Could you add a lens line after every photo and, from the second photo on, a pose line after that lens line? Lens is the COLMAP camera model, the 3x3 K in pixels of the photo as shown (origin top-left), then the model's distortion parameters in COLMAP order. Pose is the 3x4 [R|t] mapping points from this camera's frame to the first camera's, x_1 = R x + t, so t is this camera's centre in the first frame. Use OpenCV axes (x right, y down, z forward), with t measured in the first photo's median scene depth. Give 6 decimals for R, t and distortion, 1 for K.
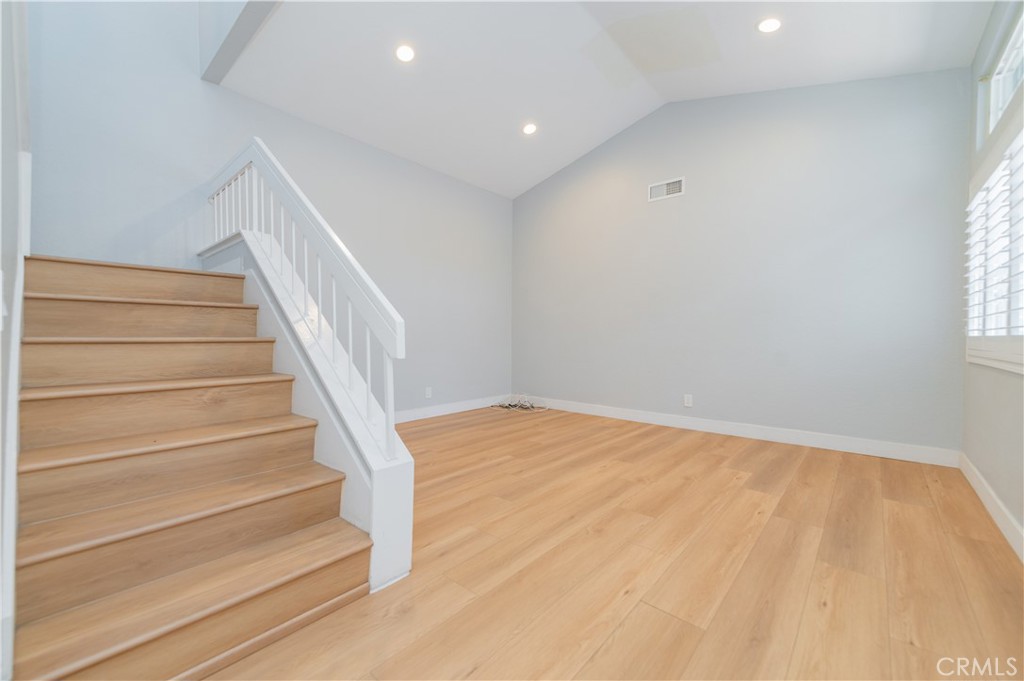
lens RADIAL K [[409.7, 0, 511.8], [0, 409.7, 344.6], [0, 0, 1]] dist [0.023424, -0.000448]
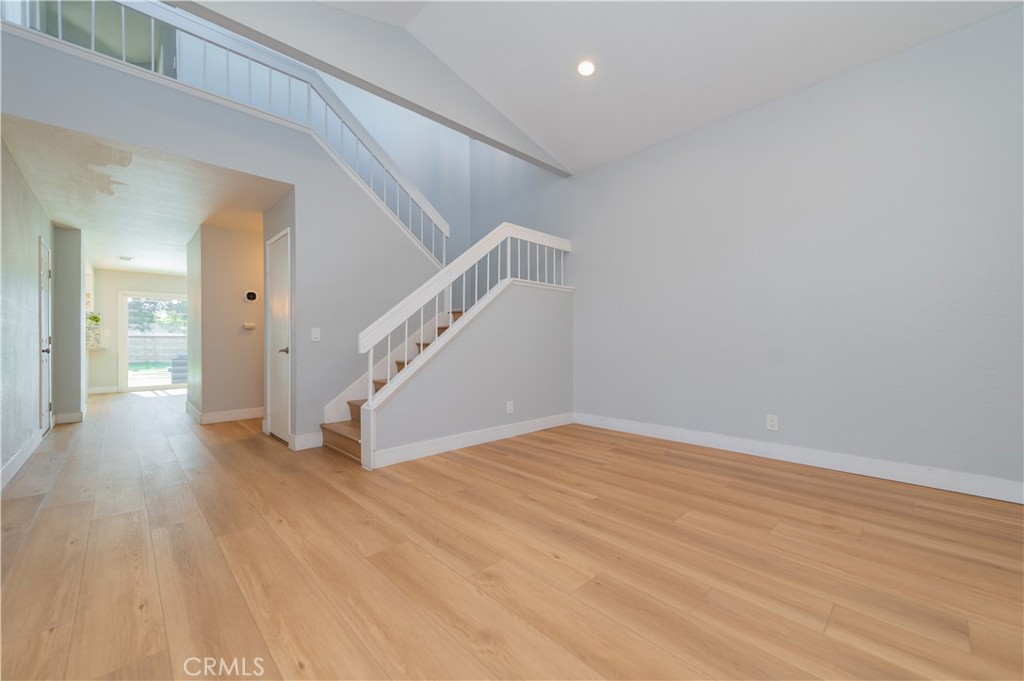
lens RADIAL K [[401.0, 0, 513.0], [0, 401.0, 338.6], [0, 0, 1]] dist [0.014909, 0.000275]
pose [[-0.083624, -0.007925, -0.996466, 0.950840], [-0.018128, 0.999815, -0.006431, -0.024148], [0.996332, 0.017526, -0.083753, 1.124265]]
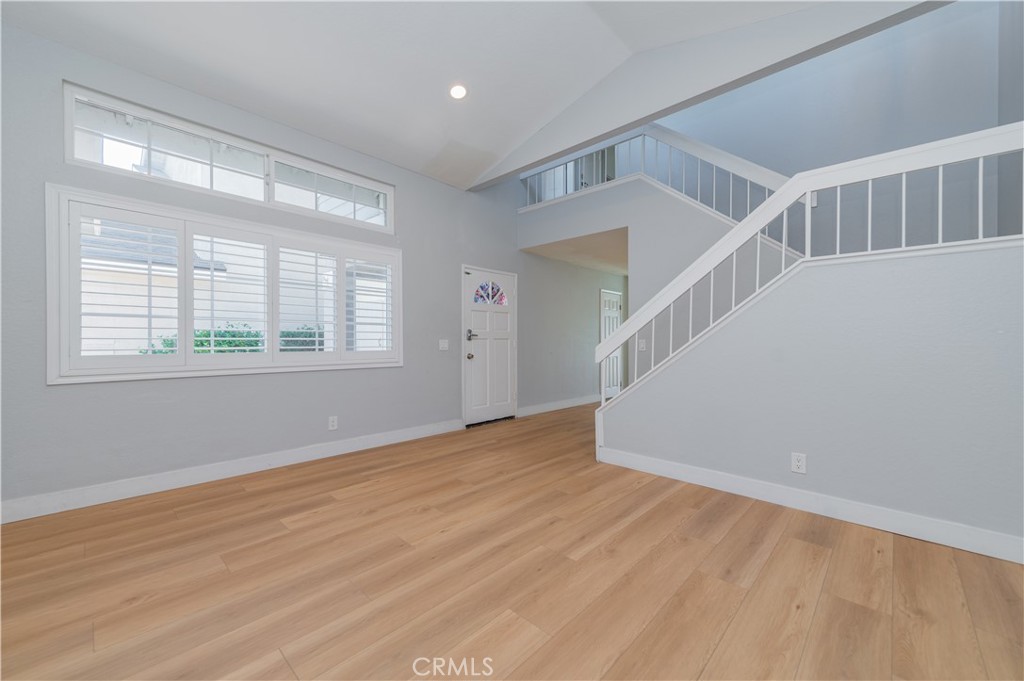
lens RADIAL K [[401.0, 0, 513.0], [0, 401.0, 338.6], [0, 0, 1]] dist [0.014909, 0.000275]
pose [[-0.999309, -0.004667, 0.036877, 0.079367], [-0.004063, 0.999857, 0.016441, -0.086674], [-0.036949, 0.016280, -0.999185, 1.996188]]
